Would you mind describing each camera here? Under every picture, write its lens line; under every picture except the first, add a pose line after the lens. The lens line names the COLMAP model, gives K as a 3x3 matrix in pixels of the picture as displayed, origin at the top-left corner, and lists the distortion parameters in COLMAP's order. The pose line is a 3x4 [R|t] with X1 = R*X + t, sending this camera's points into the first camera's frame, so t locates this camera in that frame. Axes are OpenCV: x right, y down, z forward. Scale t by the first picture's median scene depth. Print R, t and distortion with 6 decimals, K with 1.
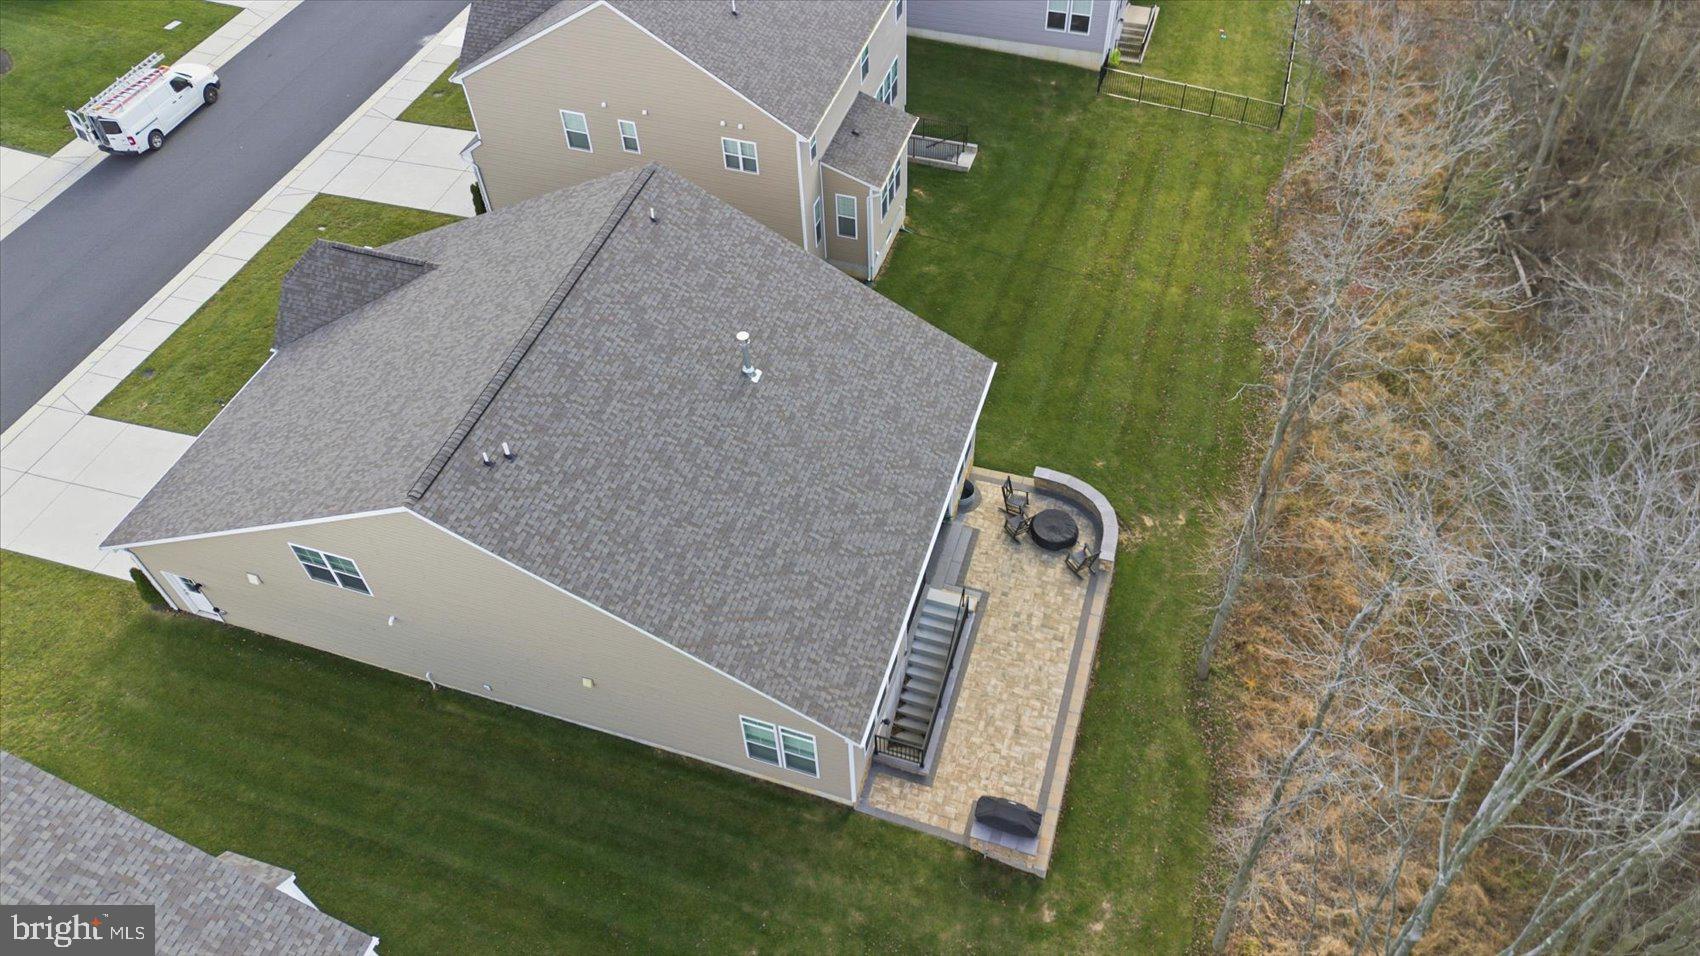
lens RADIAL K [[1184.9, 0, 850.0], [0, 1184.9, 478.0], [0, 0, 1]] dist [0.103231, -0.119361]
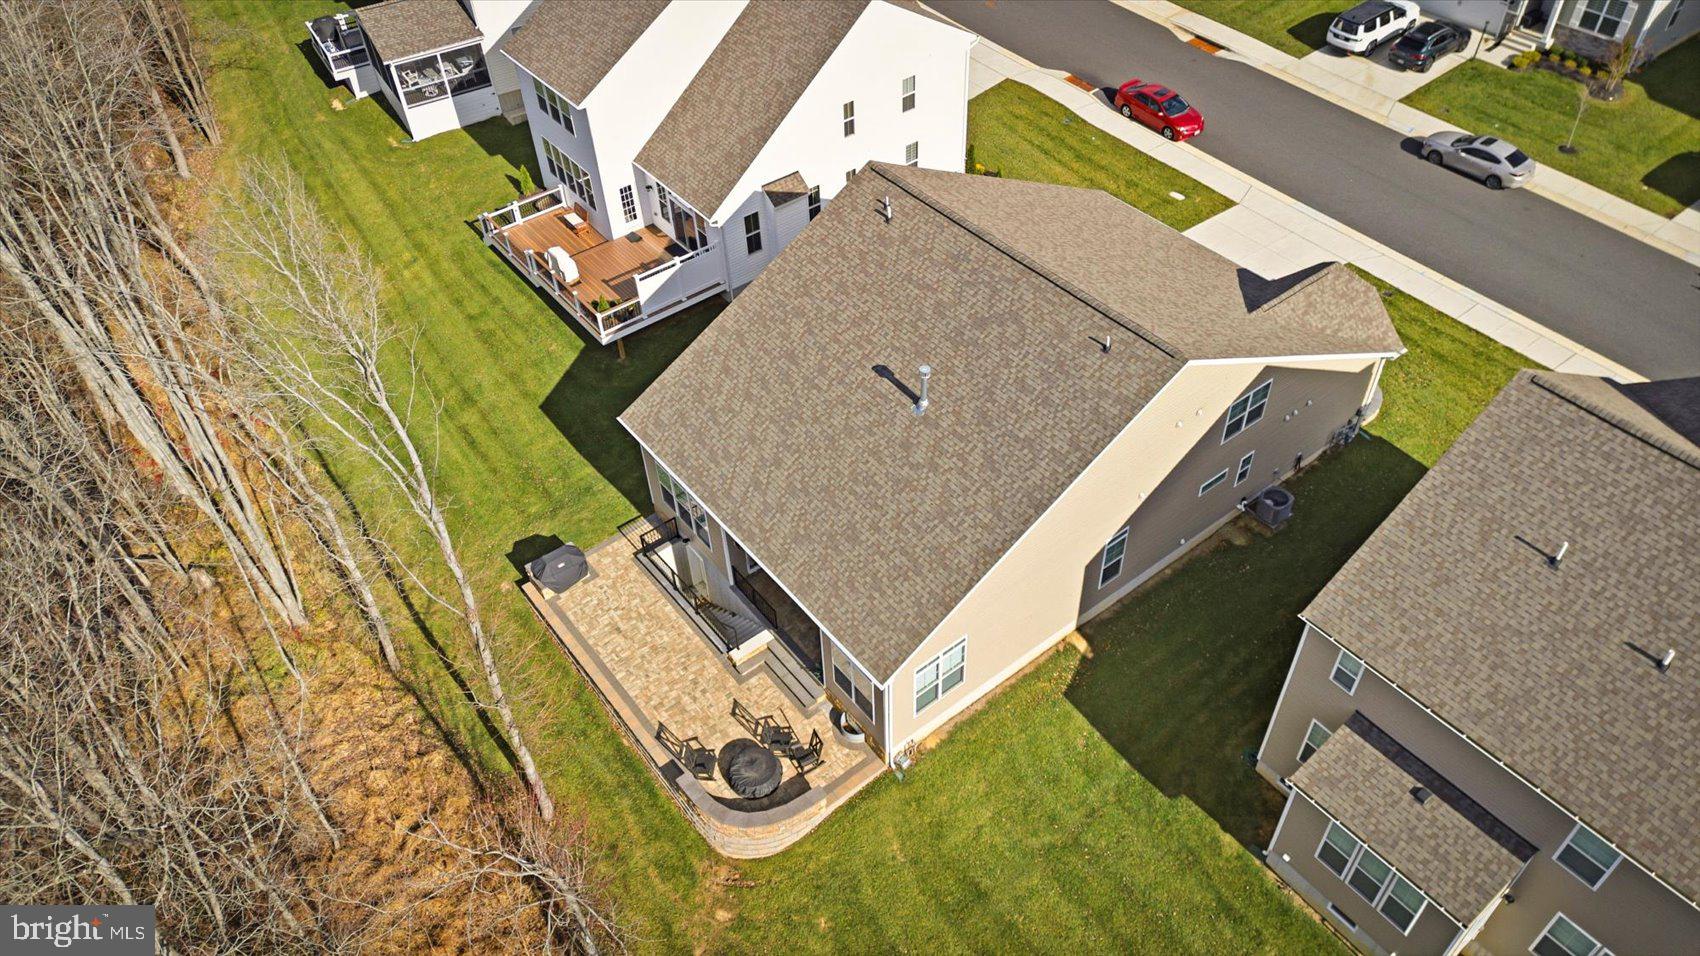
lens RADIAL K [[1184.9, 0, 850.0], [0, 1184.9, 478.0], [0, 0, 1]] dist [0.103231, -0.119361]
pose [[-0.560445, 0.618204, -0.551112, 0.515386], [-0.593769, 0.163967, 0.787752, -0.783665], [0.577356, 0.768725, 0.275176, 0.651327]]
